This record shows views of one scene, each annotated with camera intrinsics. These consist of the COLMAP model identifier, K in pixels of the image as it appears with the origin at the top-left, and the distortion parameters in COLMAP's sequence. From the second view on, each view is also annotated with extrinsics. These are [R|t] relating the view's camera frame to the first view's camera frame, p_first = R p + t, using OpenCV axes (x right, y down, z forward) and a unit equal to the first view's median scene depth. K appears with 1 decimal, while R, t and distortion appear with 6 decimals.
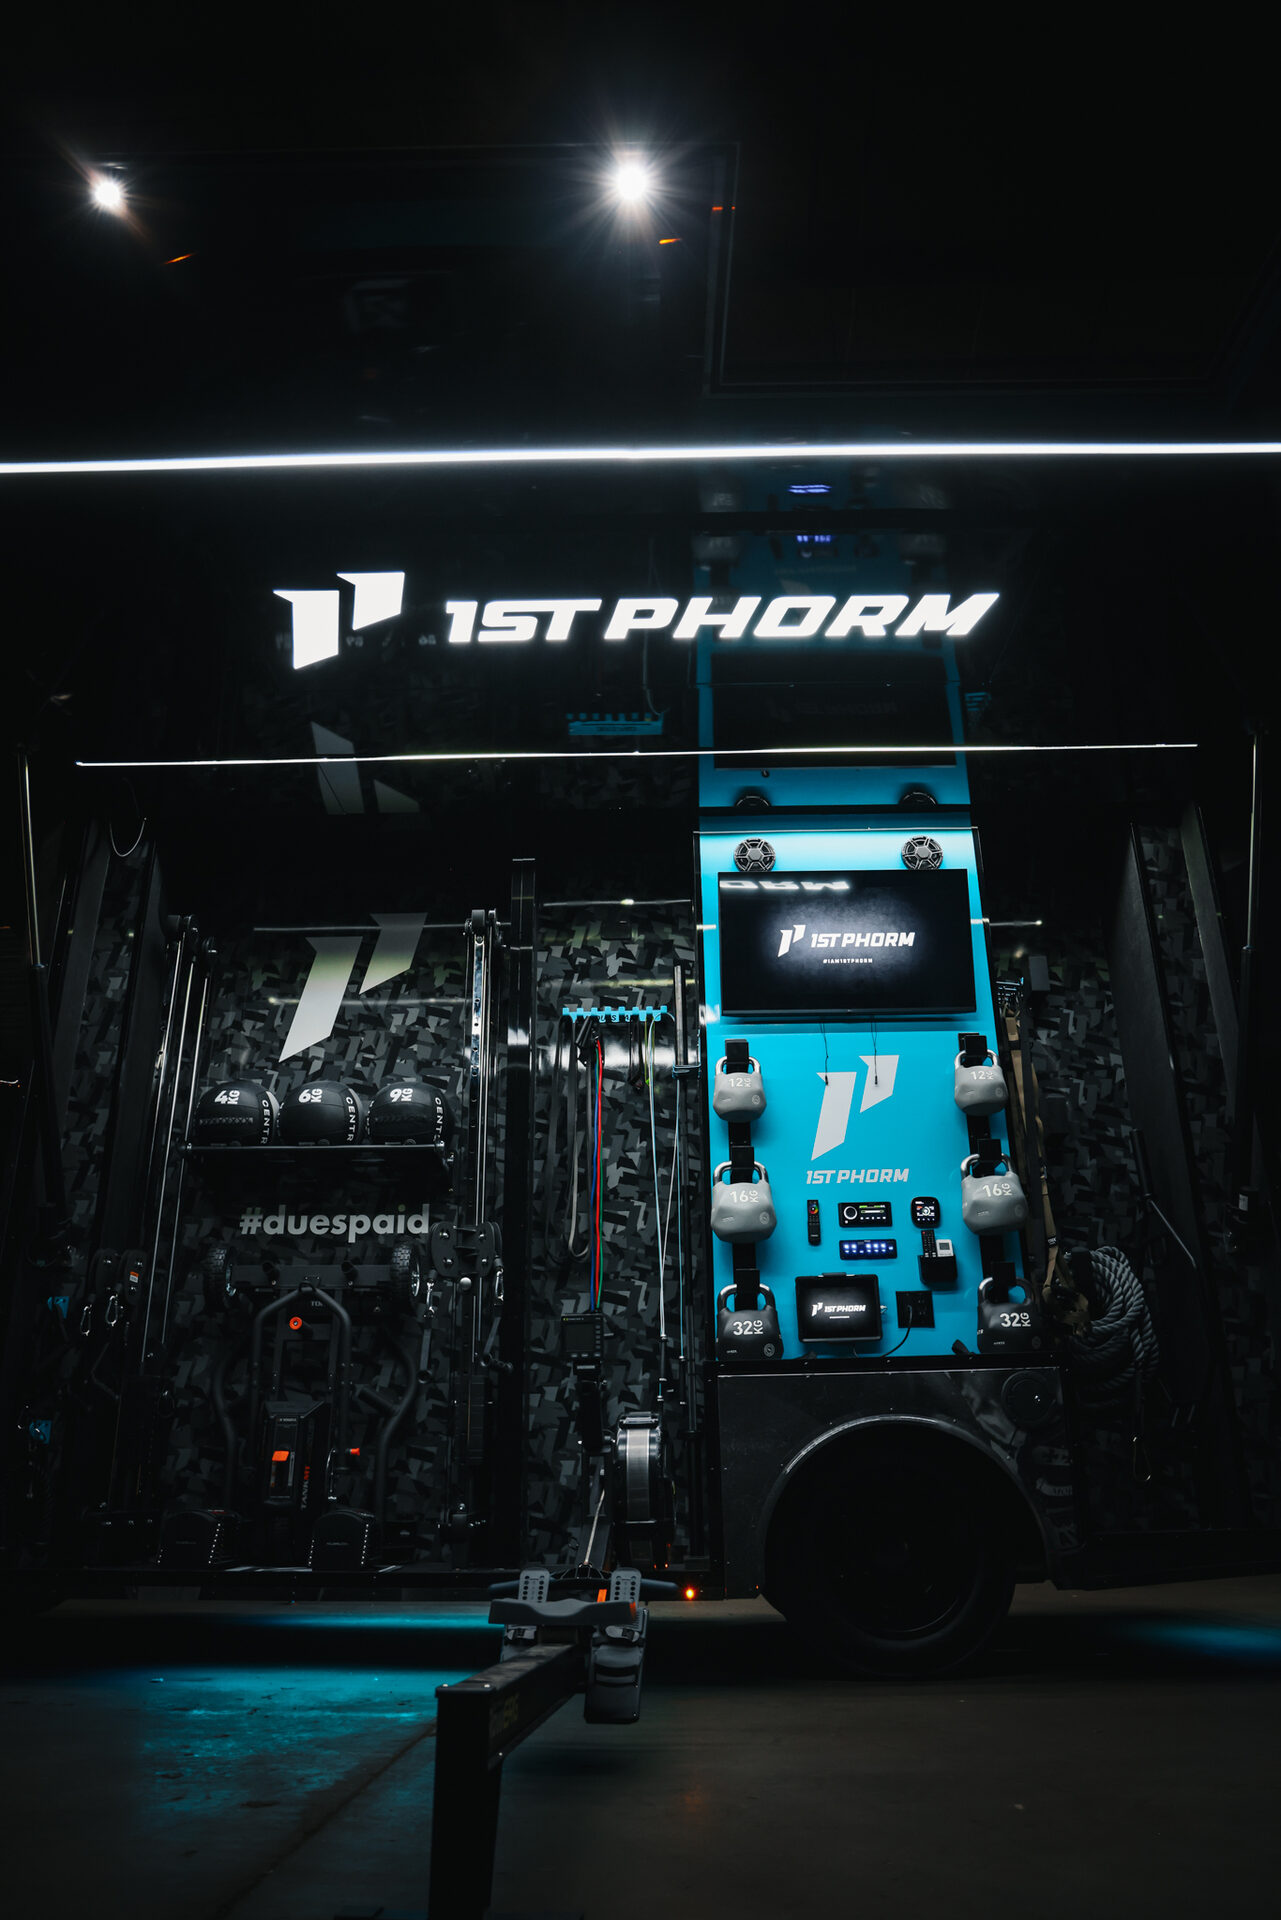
lens RADIAL K [[1296.0, 0, 640.5], [0, 1296.0, 960.0], [0, 0, 1]] dist [-0.079794, 0.001415]
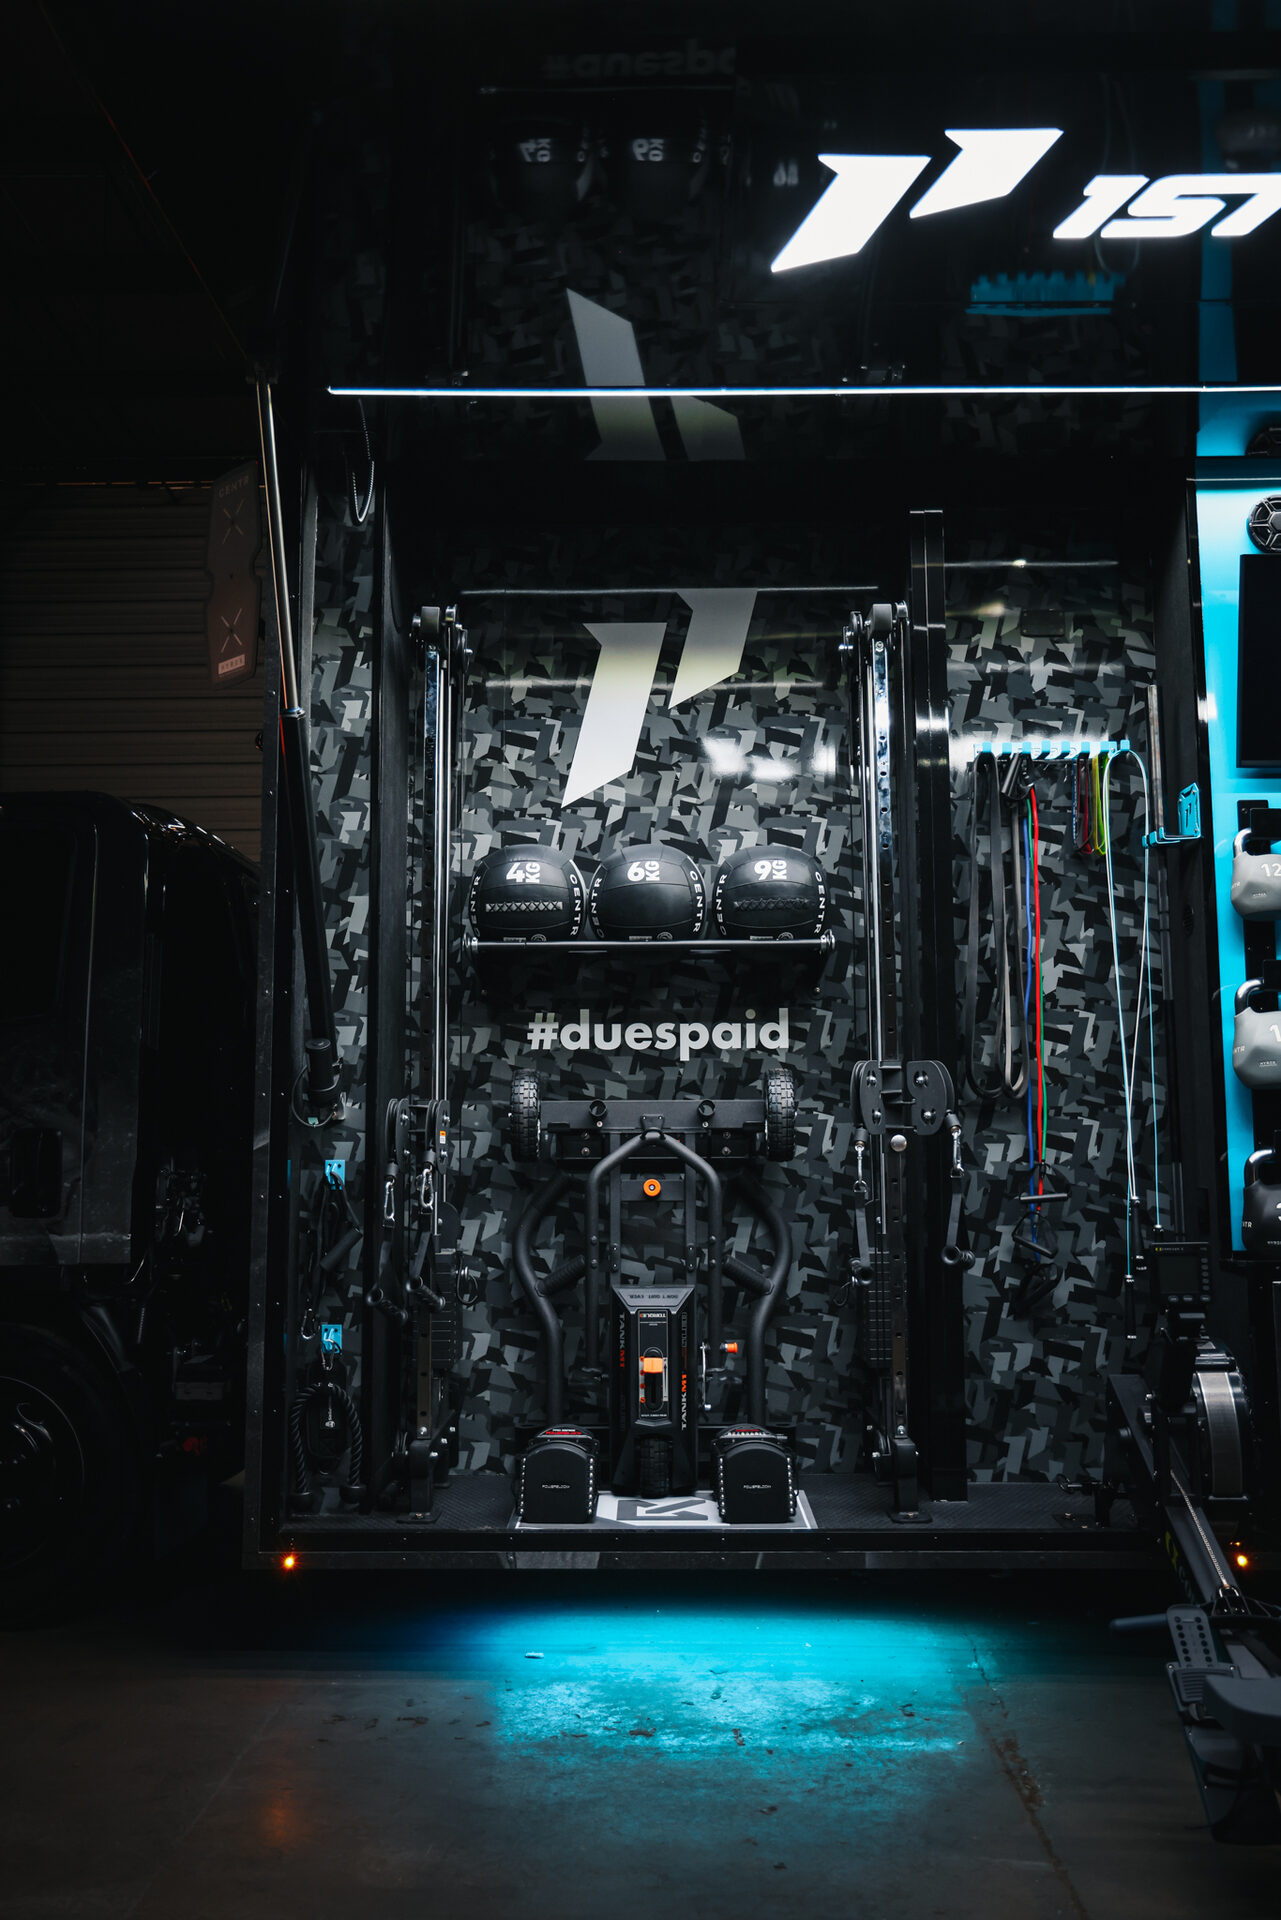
lens RADIAL K [[1630.7, 0, 640.5], [0, 1630.7, 960.0], [0, 0, 1]] dist [-0.076915, 0.148540]
pose [[0.999971, 0.006096, -0.004647, -0.245798], [-0.004618, 0.962977, 0.269544, -0.087401], [0.006118, -0.269515, 0.962977, 0.116051]]
